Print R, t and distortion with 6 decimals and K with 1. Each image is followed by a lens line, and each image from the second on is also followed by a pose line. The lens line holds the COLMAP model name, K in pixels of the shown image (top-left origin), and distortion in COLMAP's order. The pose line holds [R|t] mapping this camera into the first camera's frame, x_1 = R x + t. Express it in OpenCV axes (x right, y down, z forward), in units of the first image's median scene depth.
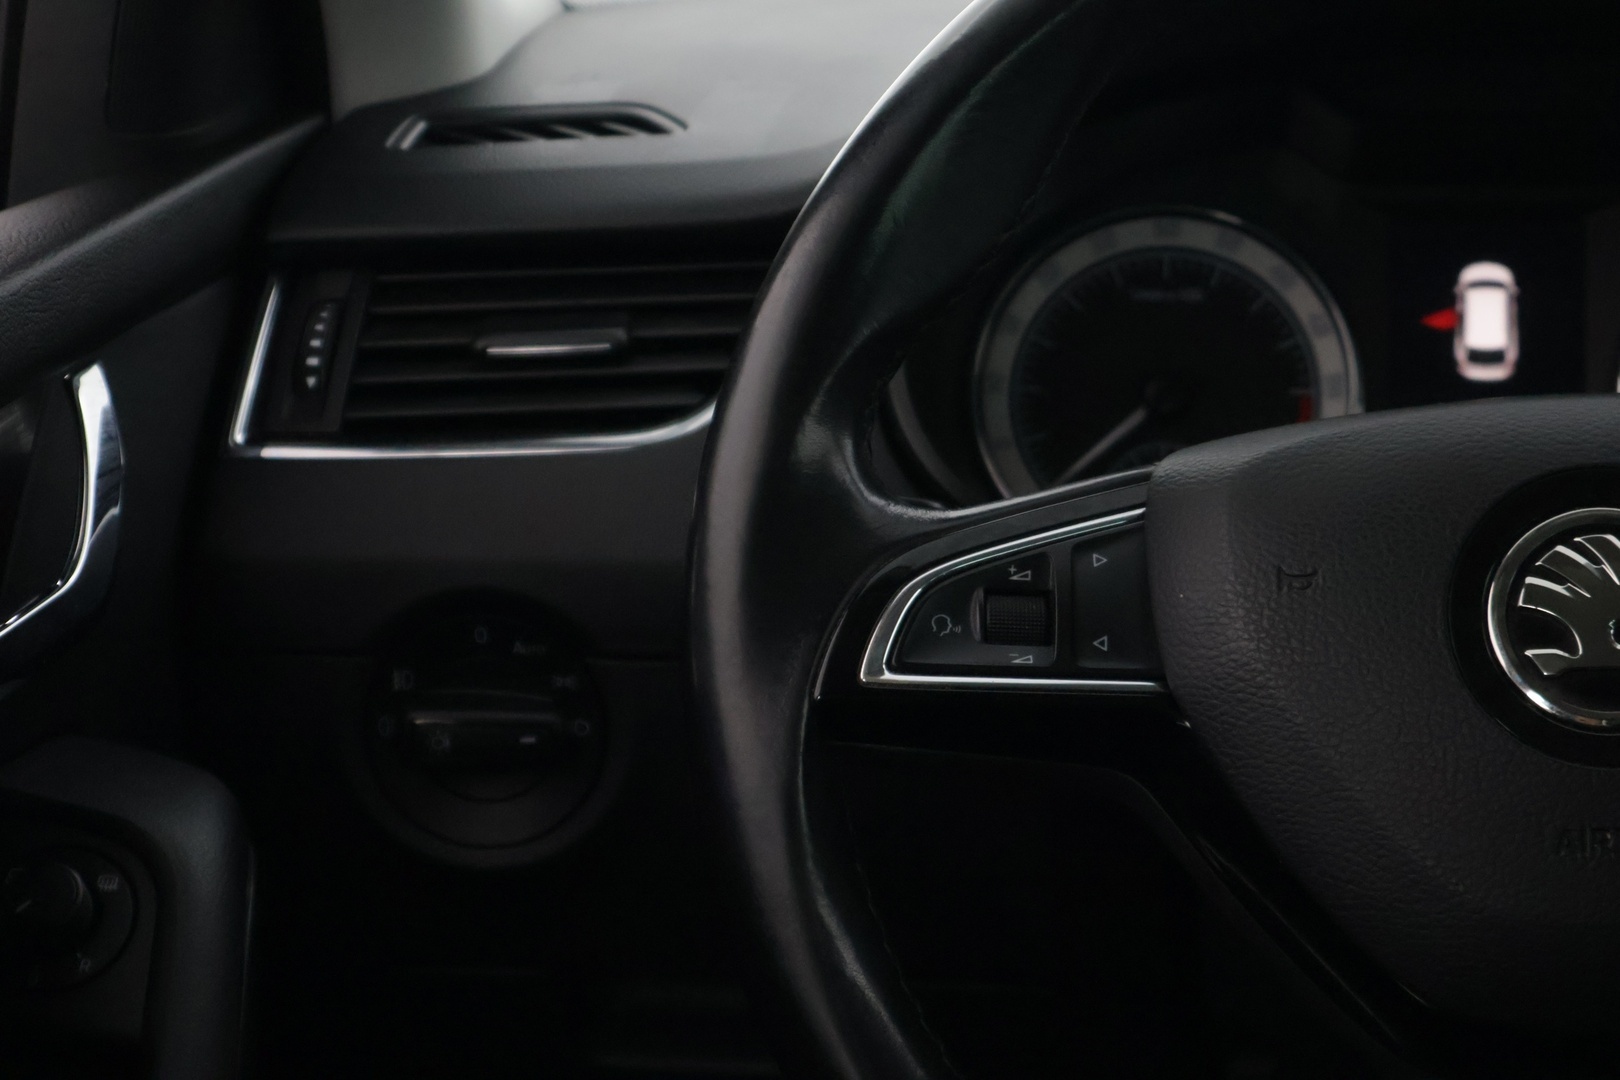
lens RADIAL K [[3264.9, 0, 806.3], [0, 3264.9, 531.9], [0, 0, 1]] dist [0.016025, 0.000000]
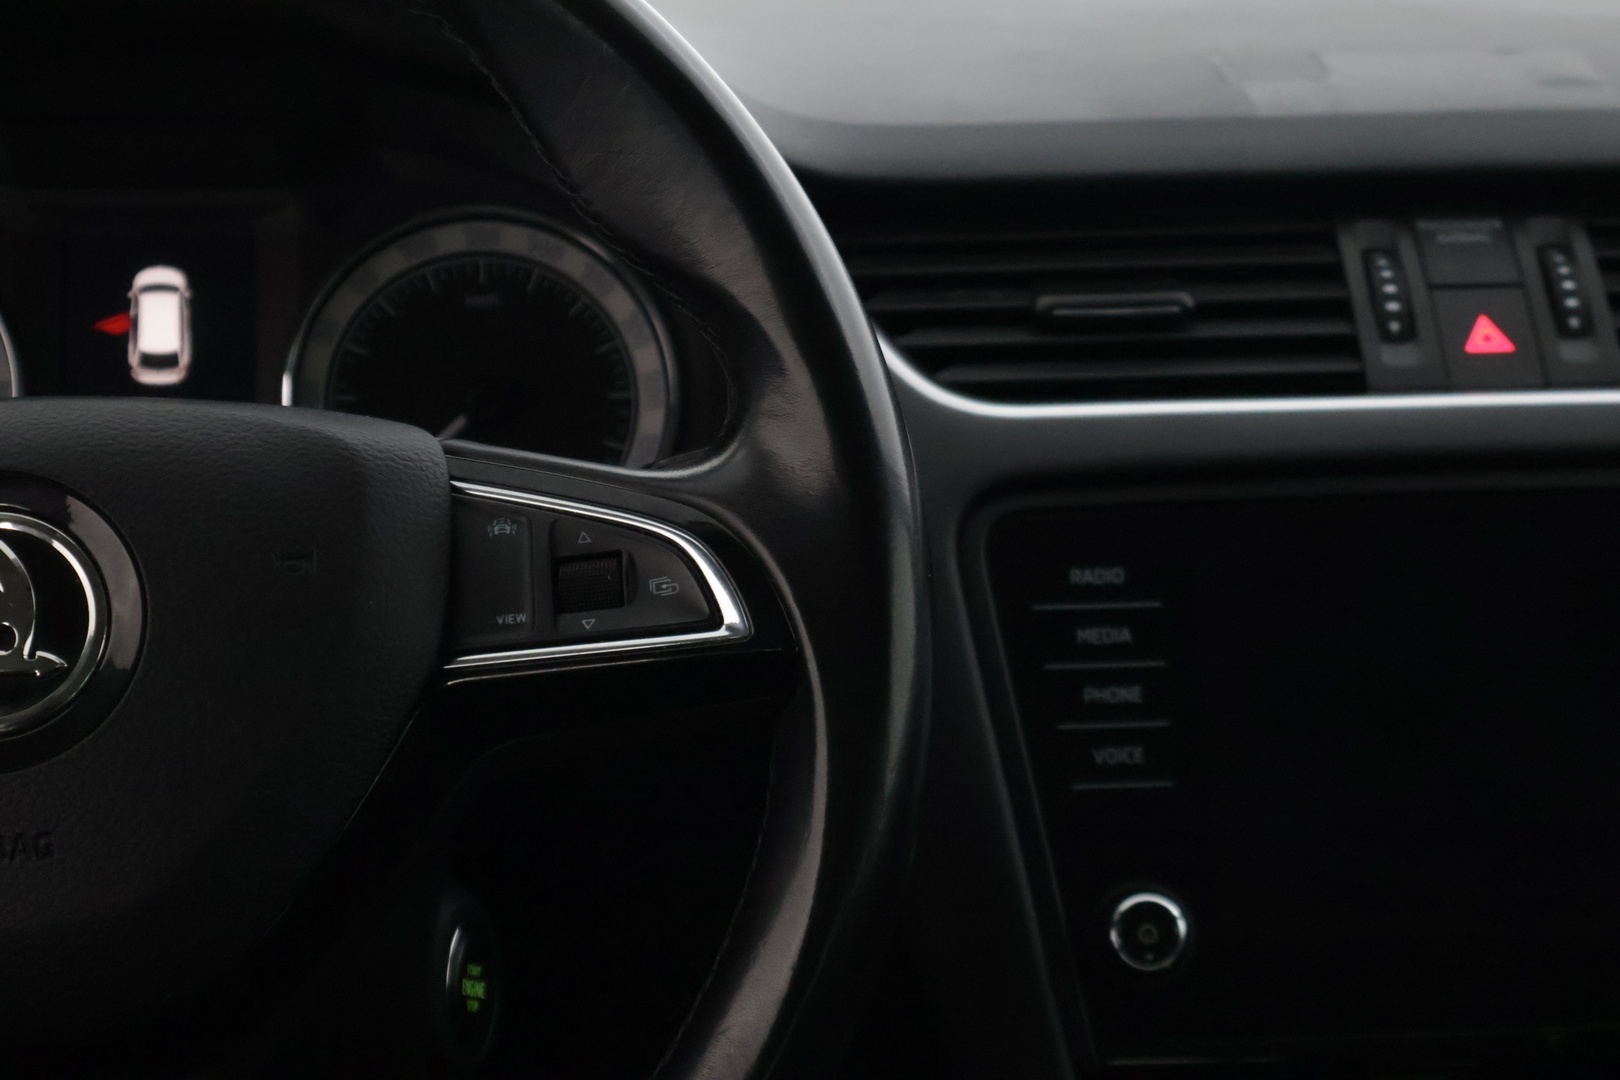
lens RADIAL K [[3264.9, 0, 824.0], [0, 3264.9, 535.0], [0, 0, 1]] dist [0.016025, 0.000000]
pose [[0.977122, -0.028685, 0.210735, 0.206730], [0.029036, 0.999577, 0.001429, 0.003914], [-0.210687, 0.004722, 0.977542, -0.014265]]
